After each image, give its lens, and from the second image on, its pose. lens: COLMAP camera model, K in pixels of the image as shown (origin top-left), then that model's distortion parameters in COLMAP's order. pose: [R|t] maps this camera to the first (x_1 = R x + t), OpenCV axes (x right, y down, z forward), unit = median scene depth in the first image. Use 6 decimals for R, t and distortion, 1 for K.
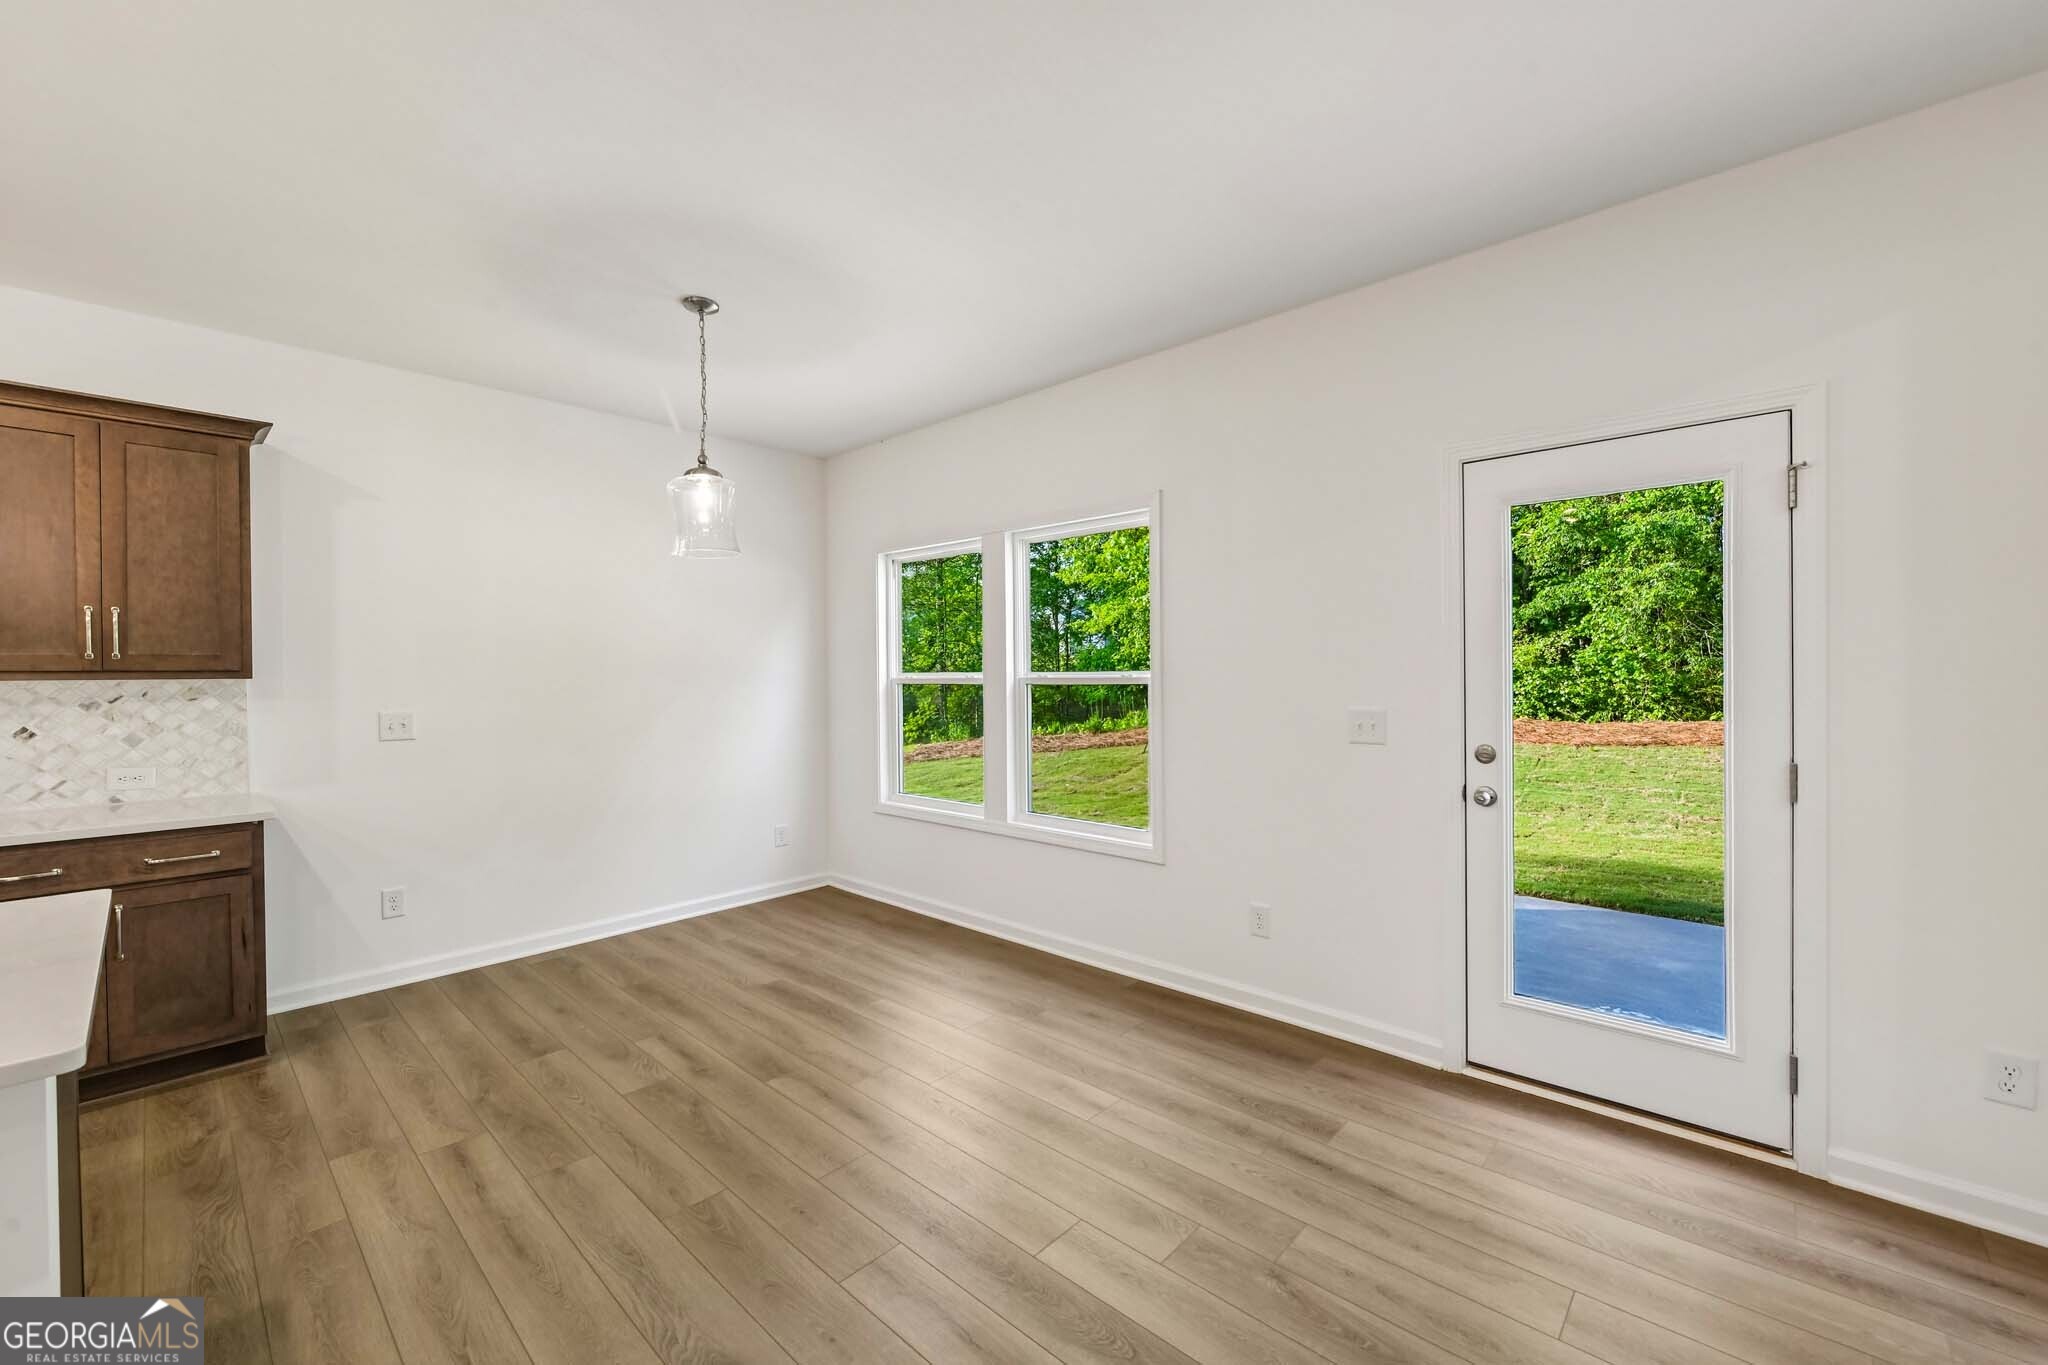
lens RADIAL K [[815.7, 0, 1016.7], [0, 815.7, 678.3], [0, 0, 1]] dist [-0.007621, -0.000187]
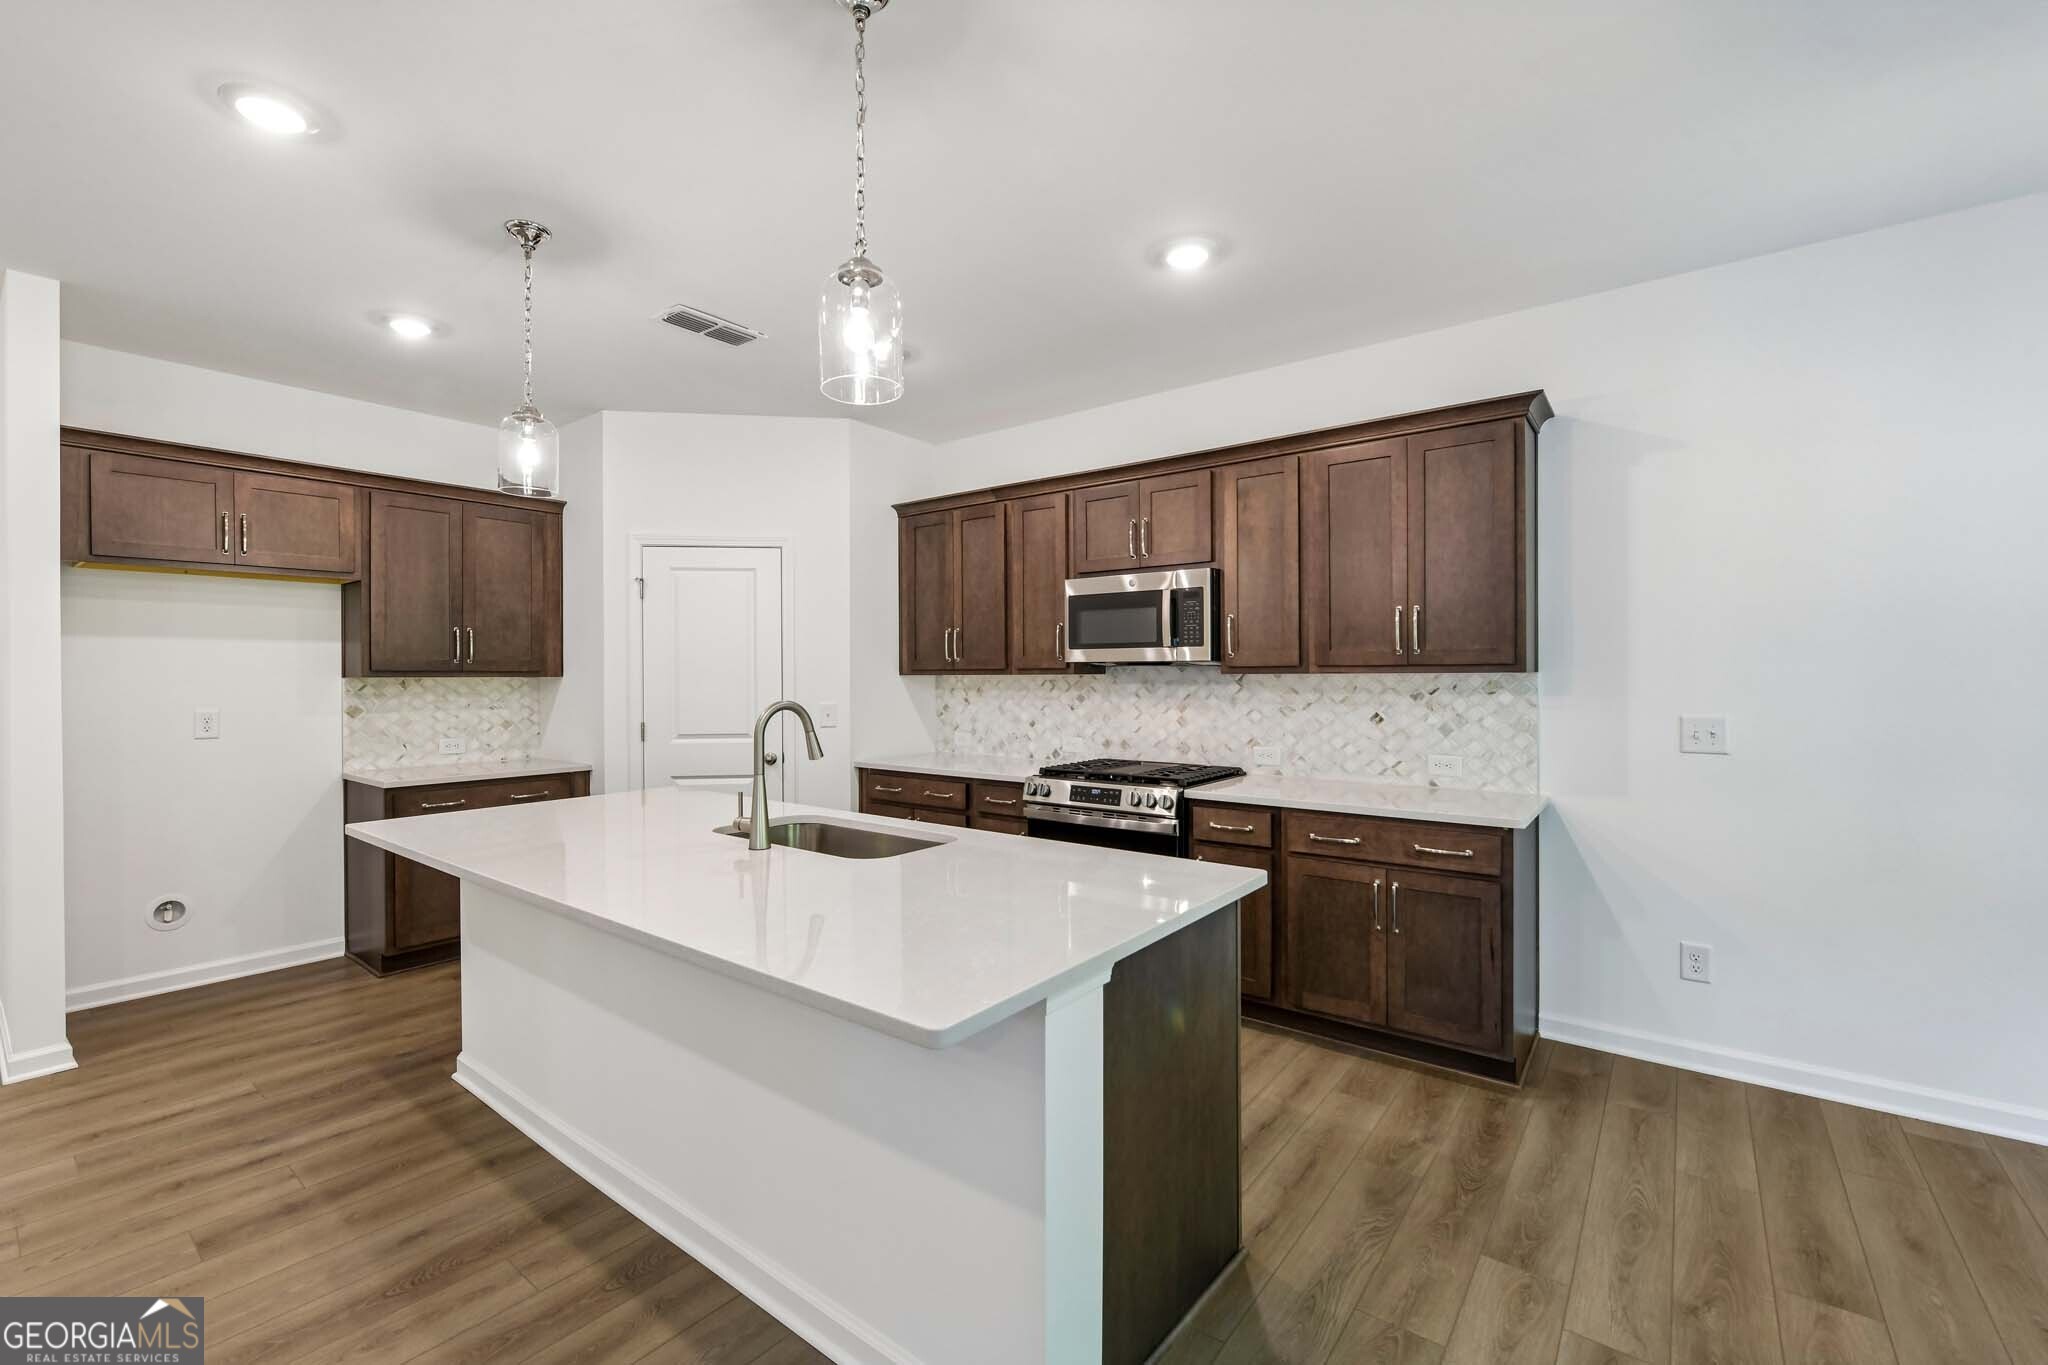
lens RADIAL K [[854.8, 0, 1014.9], [0, 854.8, 678.9], [0, 0, 1]] dist [-0.002416, -0.003134]
pose [[0.087524, 0.011645, -0.996094, -0.021941], [-0.002626, 0.999931, 0.011459, -0.002091], [0.996159, 0.001612, 0.087548, 0.340112]]
